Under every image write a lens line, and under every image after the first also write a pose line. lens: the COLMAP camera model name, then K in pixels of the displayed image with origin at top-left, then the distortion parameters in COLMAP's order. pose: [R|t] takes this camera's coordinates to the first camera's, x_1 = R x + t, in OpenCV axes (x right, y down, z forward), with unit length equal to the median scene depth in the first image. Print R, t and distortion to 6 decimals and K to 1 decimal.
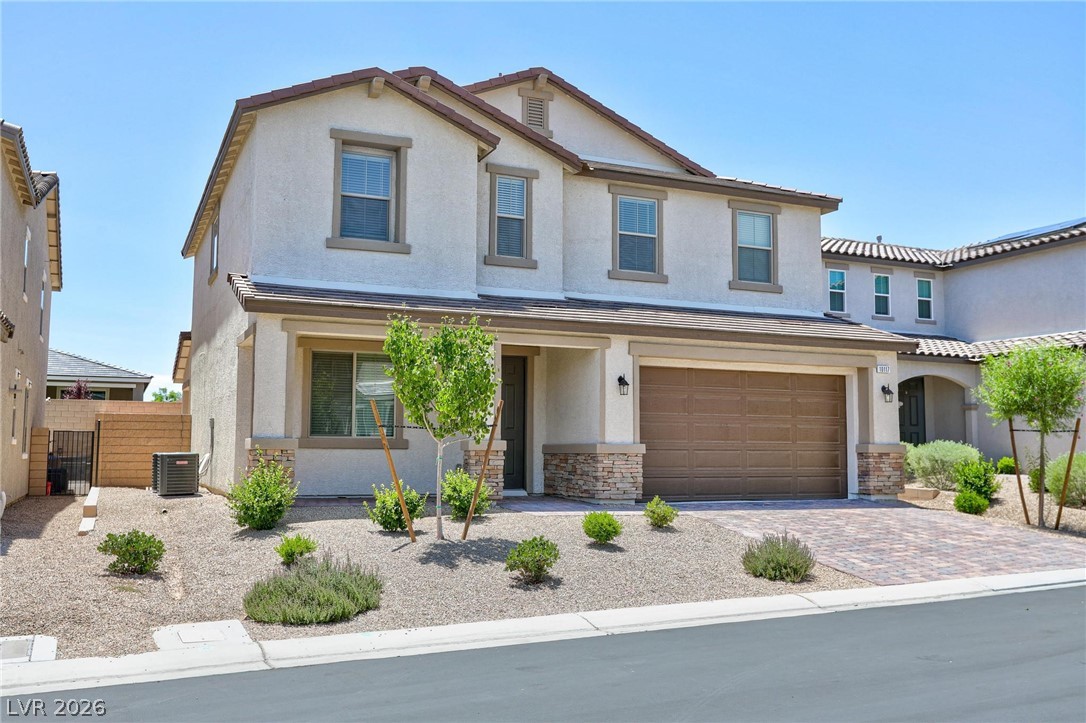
lens RADIAL K [[967.1, 0, 543.0], [0, 967.1, 361.5], [0, 0, 1]] dist [-0.002944, -0.003418]
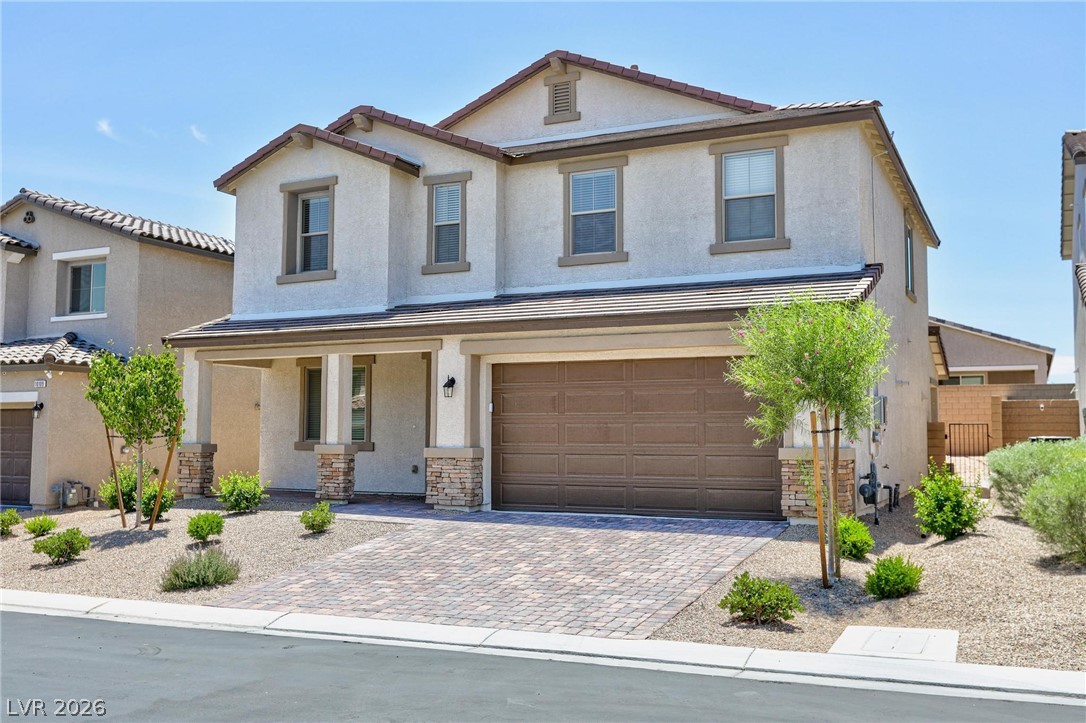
lens RADIAL K [[1002.2, 0, 543.0], [0, 1002.2, 361.5], [0, 0, 1]] dist [-0.010264, -0.000178]
pose [[0.646098, -0.062218, -0.760714, 0.815921], [0.070652, 0.997268, -0.021559, 0.024658], [0.759977, -0.039817, 0.648729, 0.383121]]
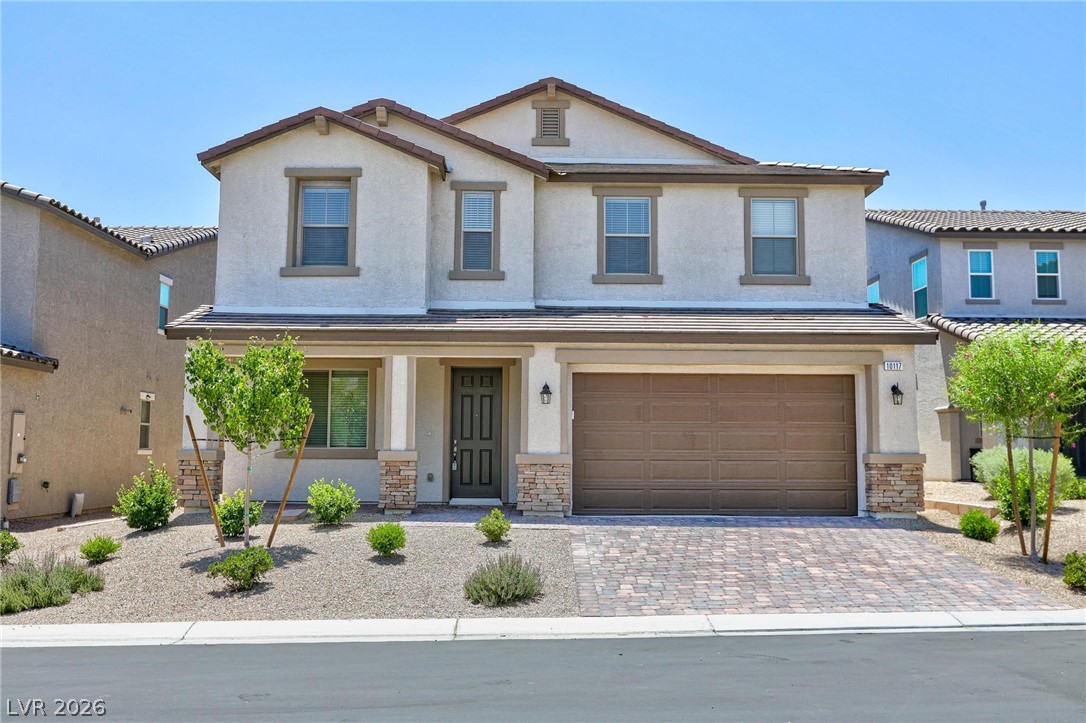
lens RADIAL K [[947.6, 0, 543.0], [0, 947.6, 361.5], [0, 0, 1]] dist [-0.003403, -0.001072]
pose [[0.918528, -0.040854, -0.393239, 0.412076], [0.036402, 0.999161, -0.018777, 0.008899], [0.393676, 0.002932, 0.919245, 0.109927]]
